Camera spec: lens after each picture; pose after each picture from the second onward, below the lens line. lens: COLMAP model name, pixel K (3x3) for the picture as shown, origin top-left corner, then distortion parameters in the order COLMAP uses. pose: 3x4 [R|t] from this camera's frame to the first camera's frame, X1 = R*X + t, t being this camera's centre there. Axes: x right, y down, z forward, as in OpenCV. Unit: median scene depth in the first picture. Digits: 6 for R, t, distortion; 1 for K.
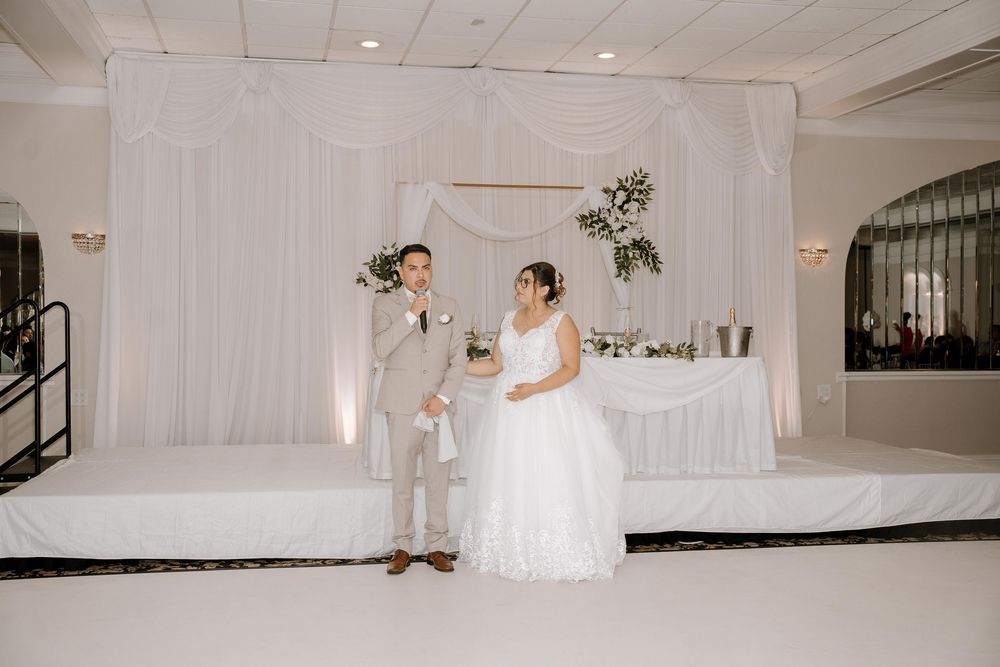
lens RADIAL K [[1109.7, 0, 500.0], [0, 1109.7, 333.5], [0, 0, 1]] dist [0.007441, -0.286480]
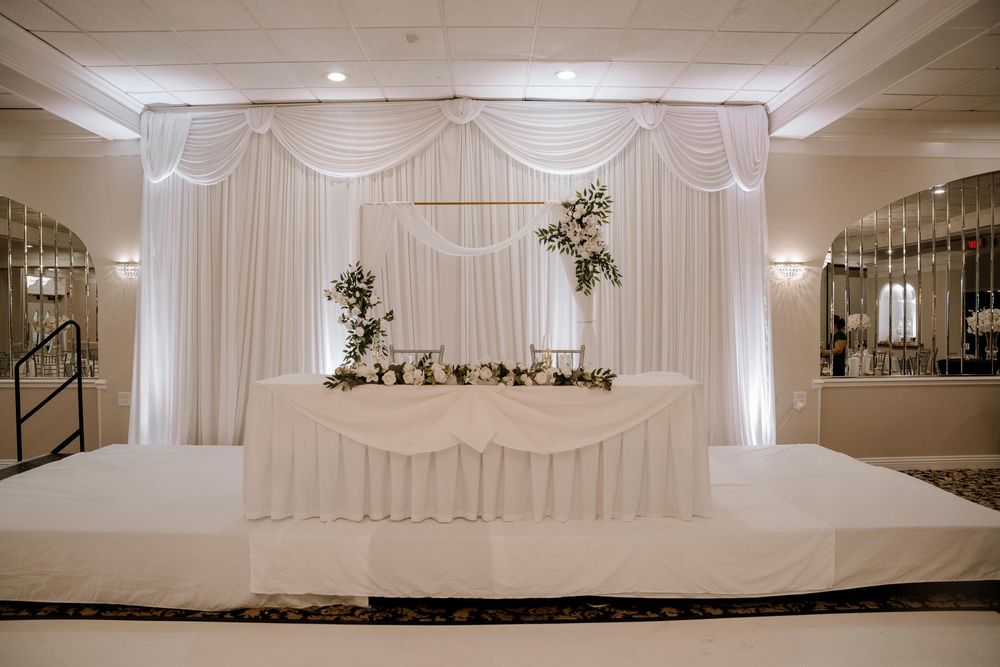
lens RADIAL K [[685.0, 0, 500.0], [0, 685.0, 333.5], [0, 0, 1]] dist [-0.174375, 0.119471]
pose [[0.983185, -0.002803, -0.182591, 0.149320], [0.004882, 0.999928, 0.010938, -0.019410], [0.182547, -0.011645, 0.983128, 0.384349]]
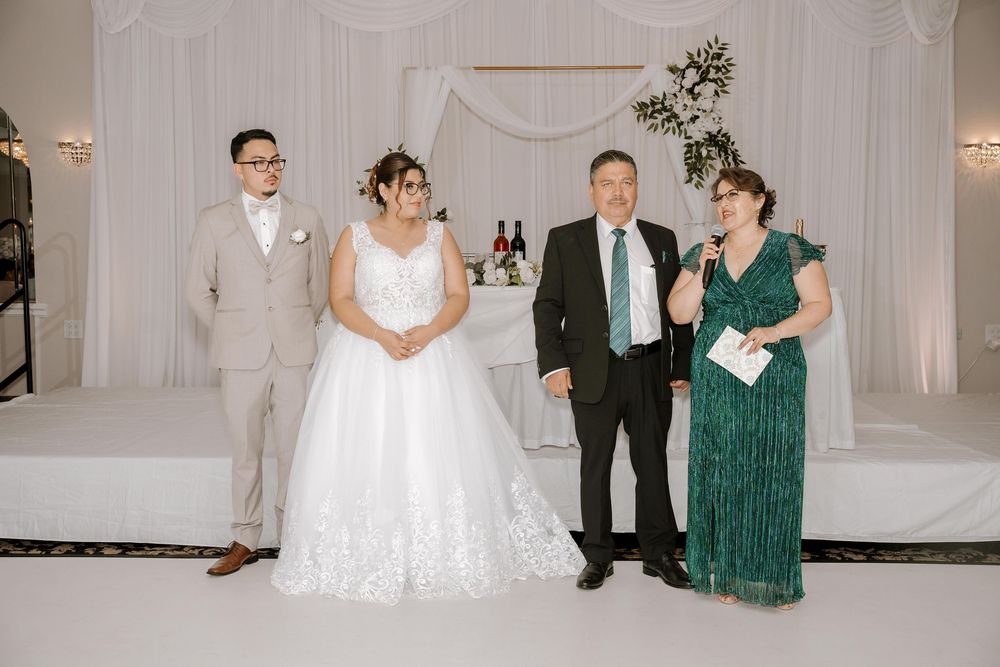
lens RADIAL K [[1101.6, 0, 500.0], [0, 1101.6, 333.5], [0, 0, 1]] dist [-0.005346, 0.011712]
pose [[0.973119, 0.015376, -0.229788, 0.157281], [0.000652, 0.997581, 0.069512, 0.000123], [0.230301, -0.067793, 0.970755, 0.223373]]
